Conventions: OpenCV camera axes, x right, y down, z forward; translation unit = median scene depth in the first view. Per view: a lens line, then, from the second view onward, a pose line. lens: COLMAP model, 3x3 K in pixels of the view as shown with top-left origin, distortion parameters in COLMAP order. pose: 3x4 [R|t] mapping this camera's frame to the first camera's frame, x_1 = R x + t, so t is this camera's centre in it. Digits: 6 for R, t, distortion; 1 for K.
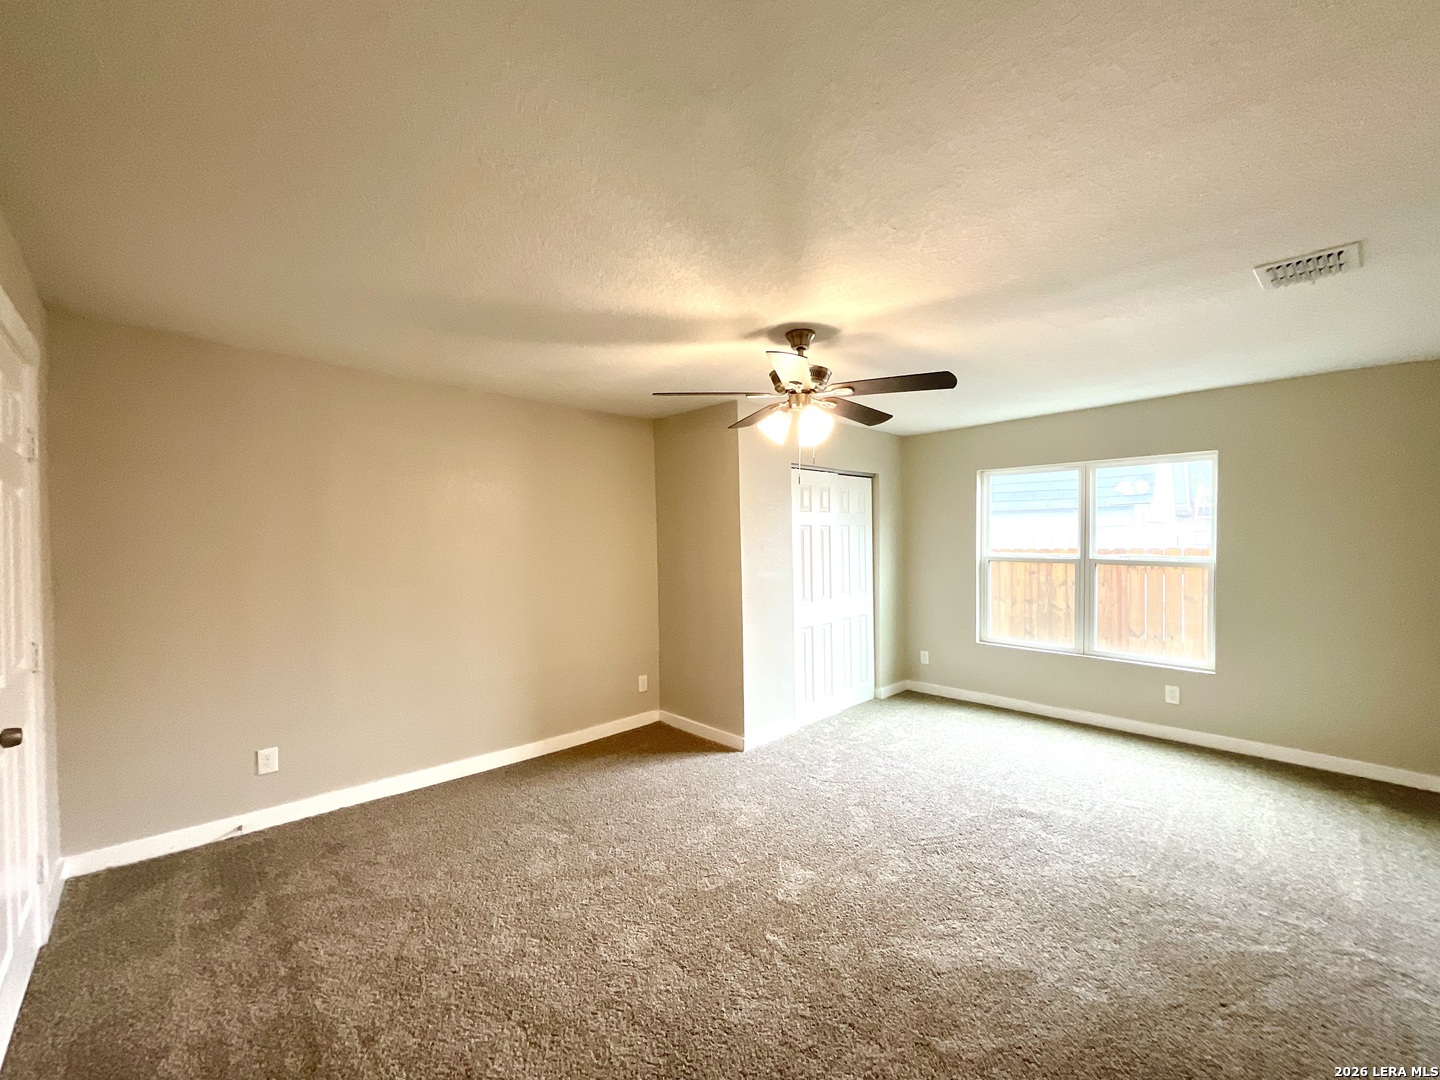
lens RADIAL K [[574.7, 0, 720.0], [0, 574.7, 540.0], [0, 0, 1]] dist [-0.000355, 0.000324]
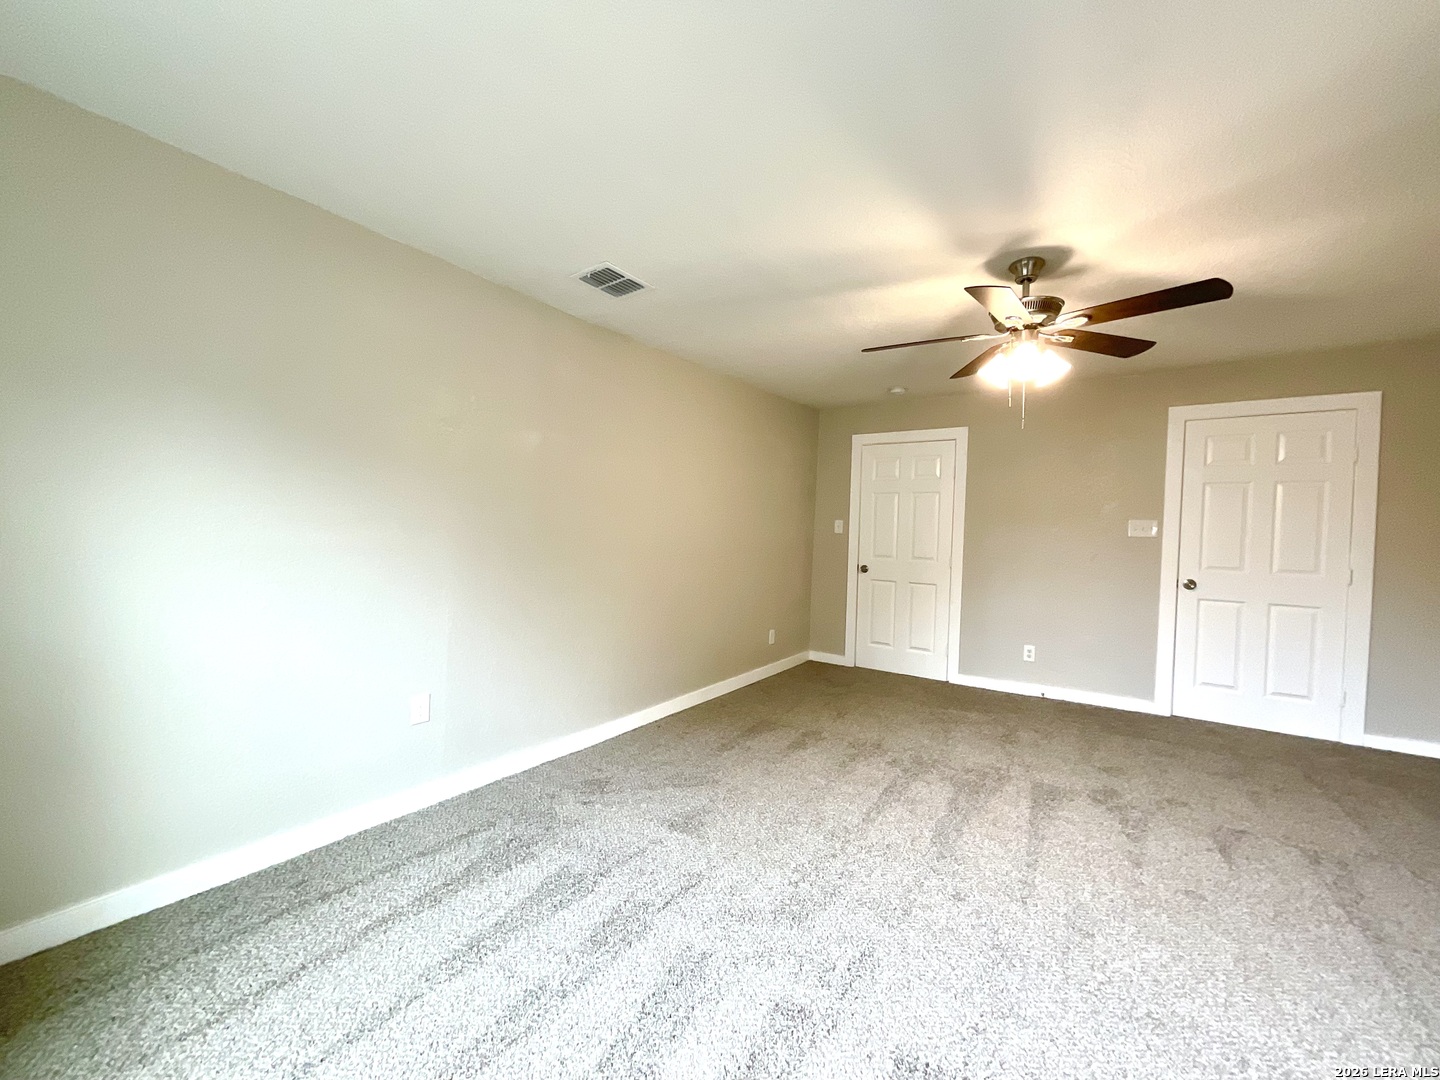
lens RADIAL K [[574.7, 0, 720.0], [0, 574.7, 540.0], [0, 0, 1]] dist [-0.000355, 0.000324]
pose [[-0.981263, -0.006321, -0.192567, 0.668310], [-0.012535, 0.999439, 0.031067, 0.041420], [0.192263, 0.032899, -0.980792, 1.542045]]
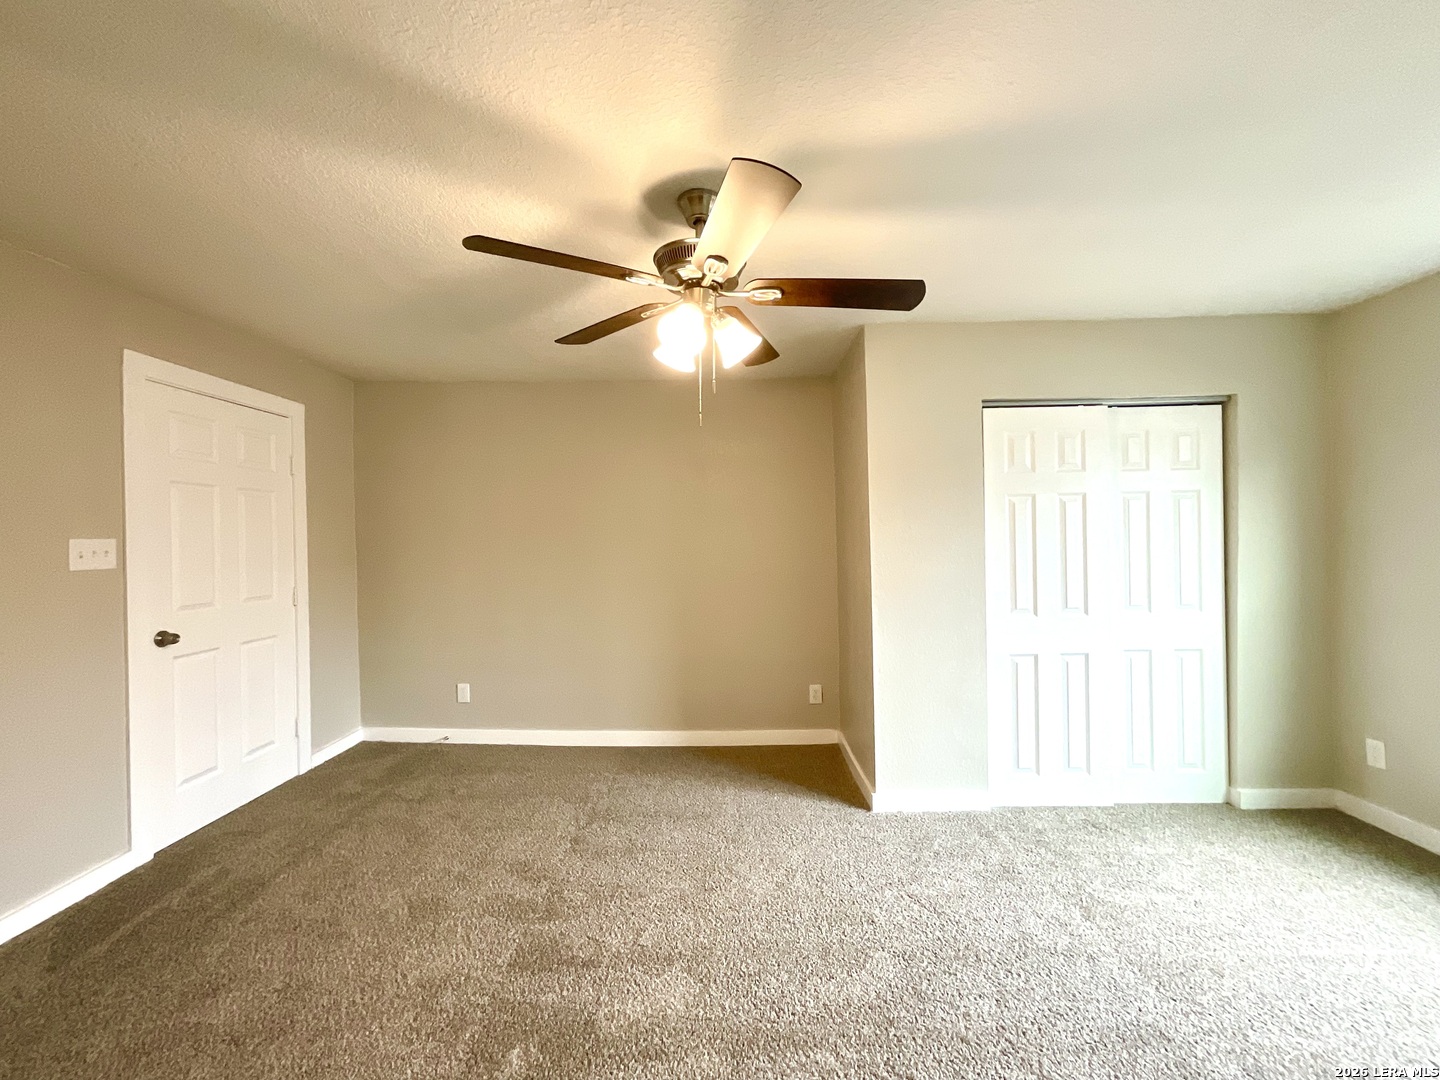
lens RADIAL K [[574.7, 0, 720.0], [0, 574.7, 540.0], [0, 0, 1]] dist [-0.000355, 0.000324]
pose [[0.709851, -0.000069, -0.704352, 0.527986], [0.006272, 0.999961, 0.006224, 0.027426], [0.704324, -0.008836, 0.709824, 0.453944]]
